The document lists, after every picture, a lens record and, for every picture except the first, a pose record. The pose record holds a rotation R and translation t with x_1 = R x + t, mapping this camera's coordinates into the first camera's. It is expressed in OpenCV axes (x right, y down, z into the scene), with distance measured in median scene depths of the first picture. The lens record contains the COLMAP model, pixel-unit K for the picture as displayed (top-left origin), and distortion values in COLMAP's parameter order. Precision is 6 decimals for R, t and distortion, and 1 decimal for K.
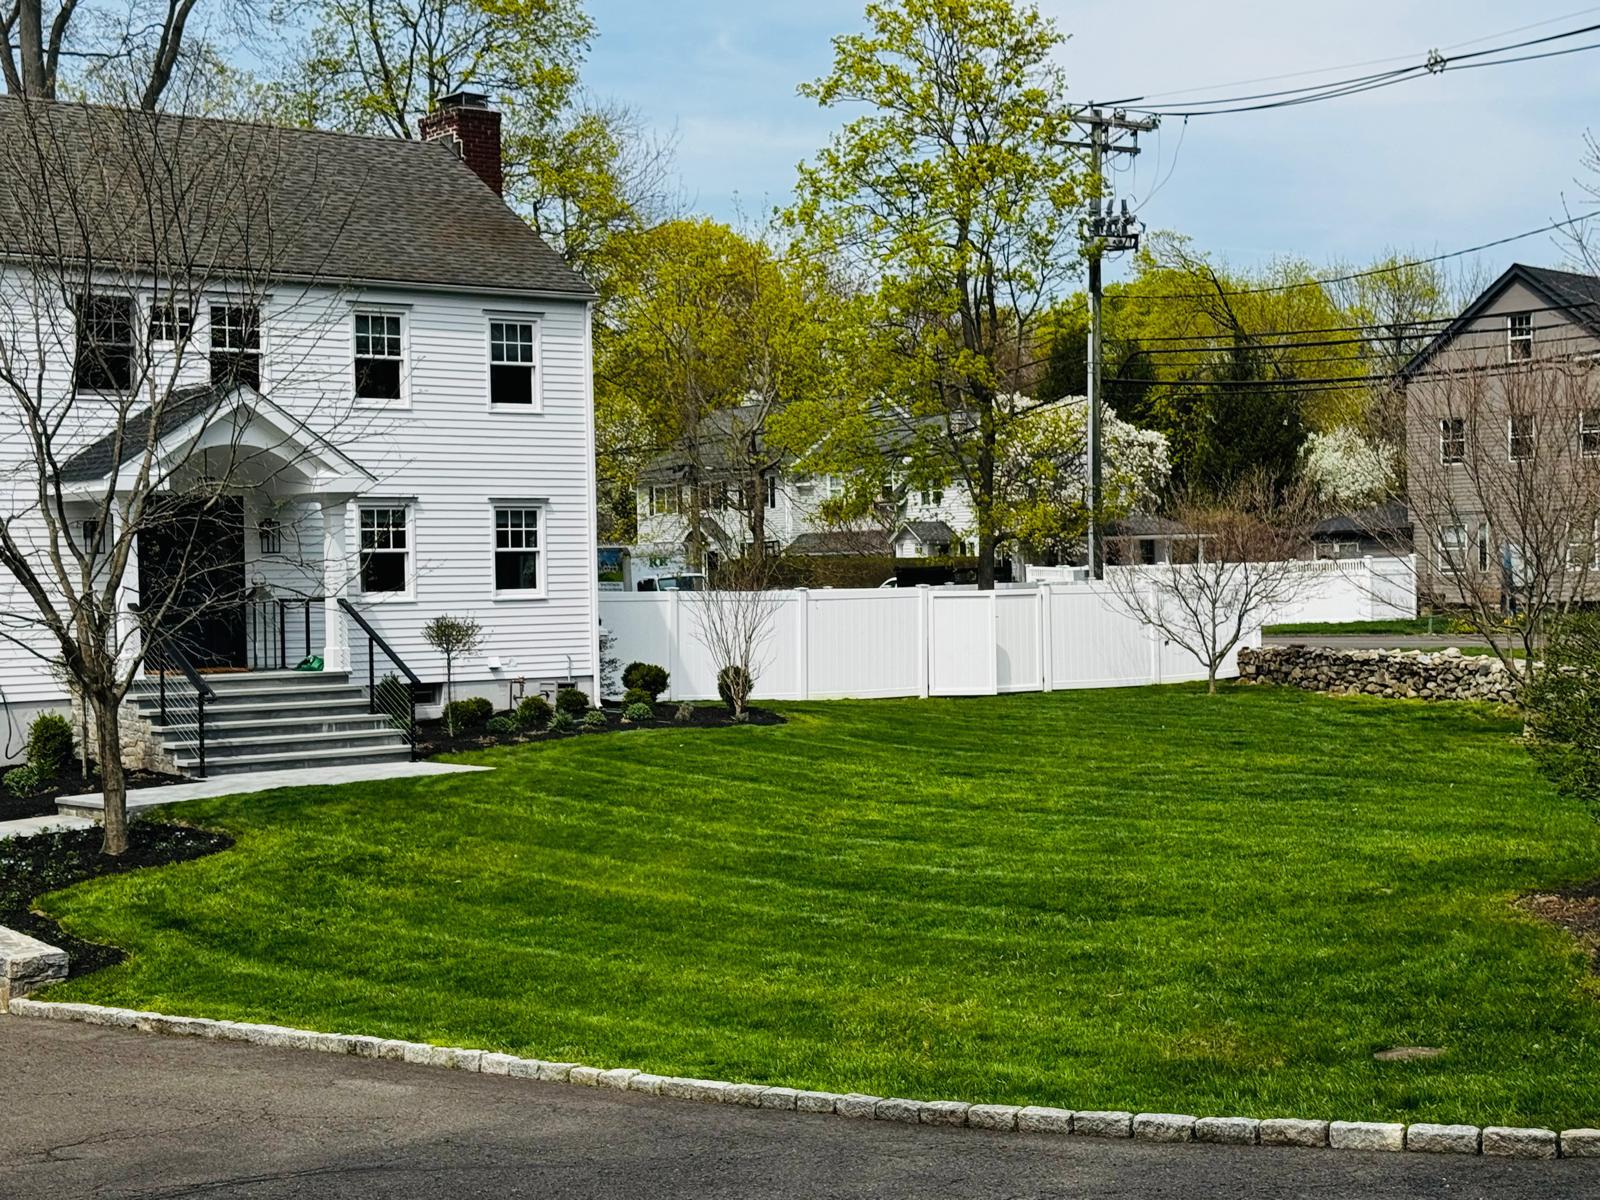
lens RADIAL K [[2295.3, 0, 796.7], [0, 2295.3, 627.4], [0, 0, 1]] dist [0.202876, 0.029928]
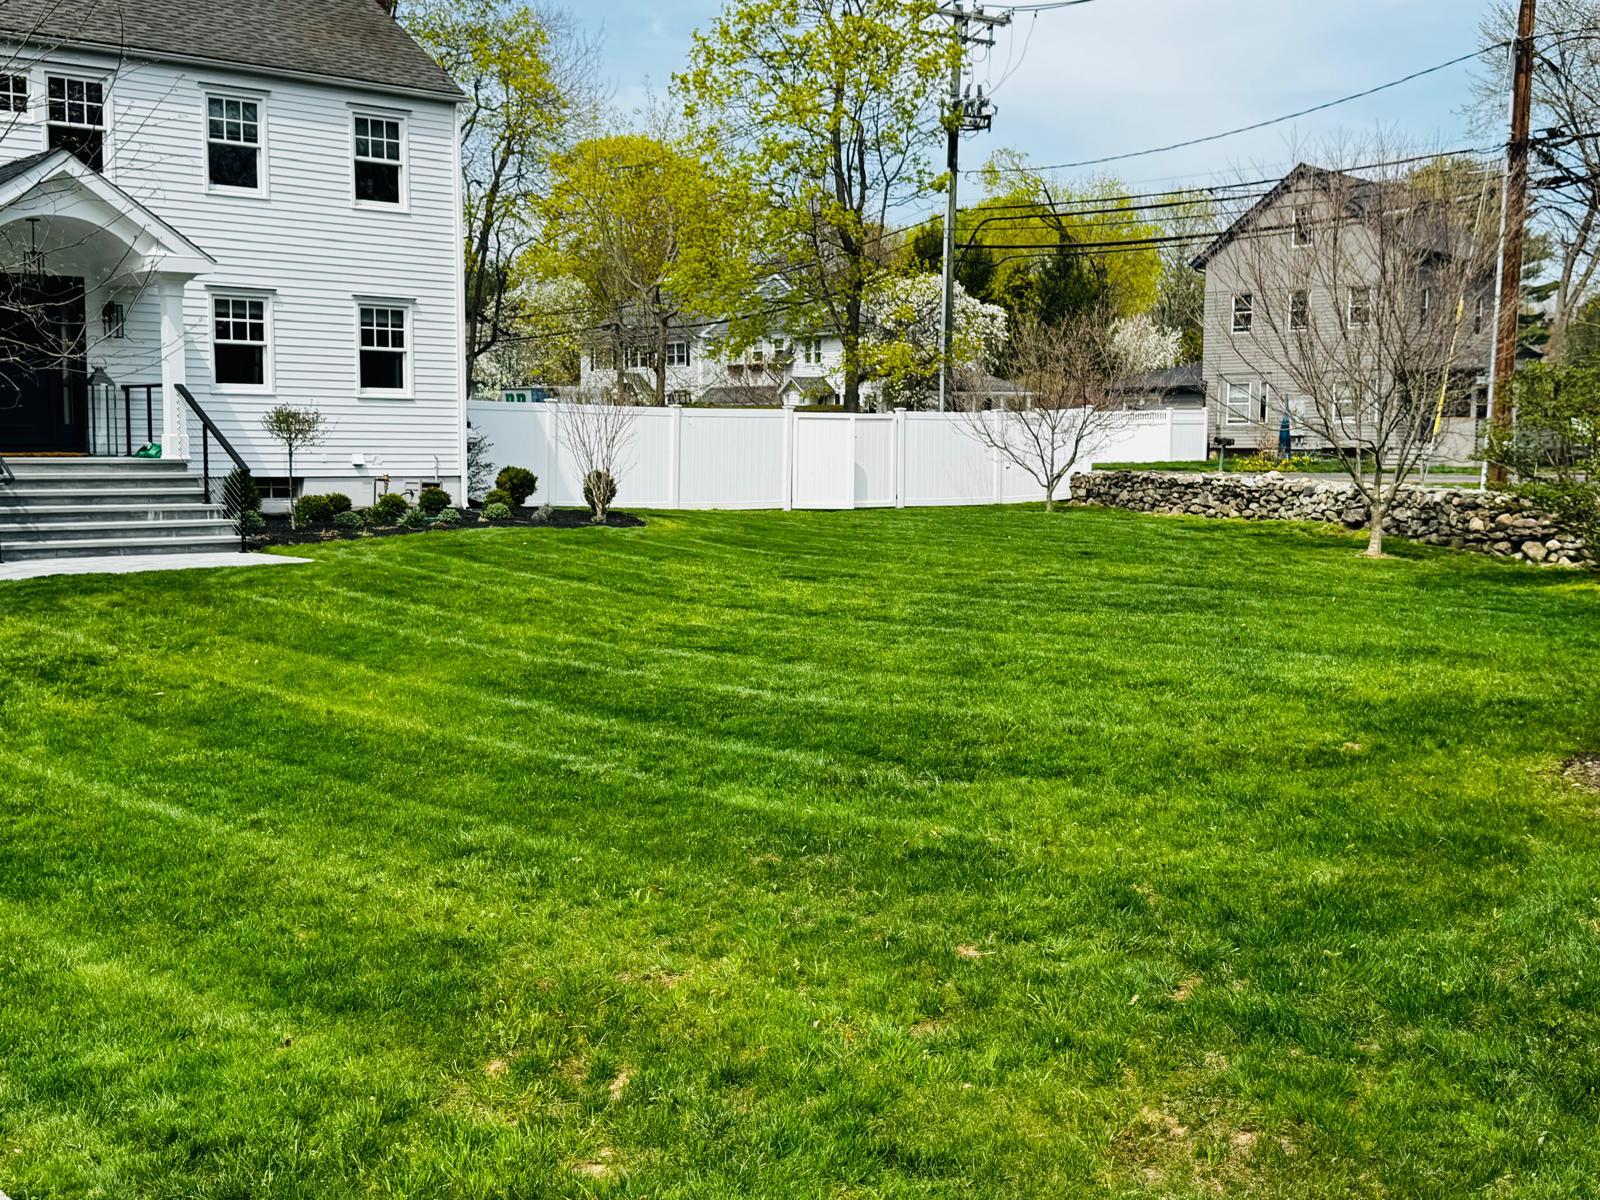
lens RADIAL K [[1784.9, 0, 801.1], [0, 1784.9, 559.4], [0, 0, 1]] dist [0.251855, 0.000855]
pose [[0.998372, 0.023242, 0.052086, 0.022855], [-0.025884, 0.998382, 0.050636, 0.013514], [-0.050825, -0.051902, 0.997358, 0.190569]]
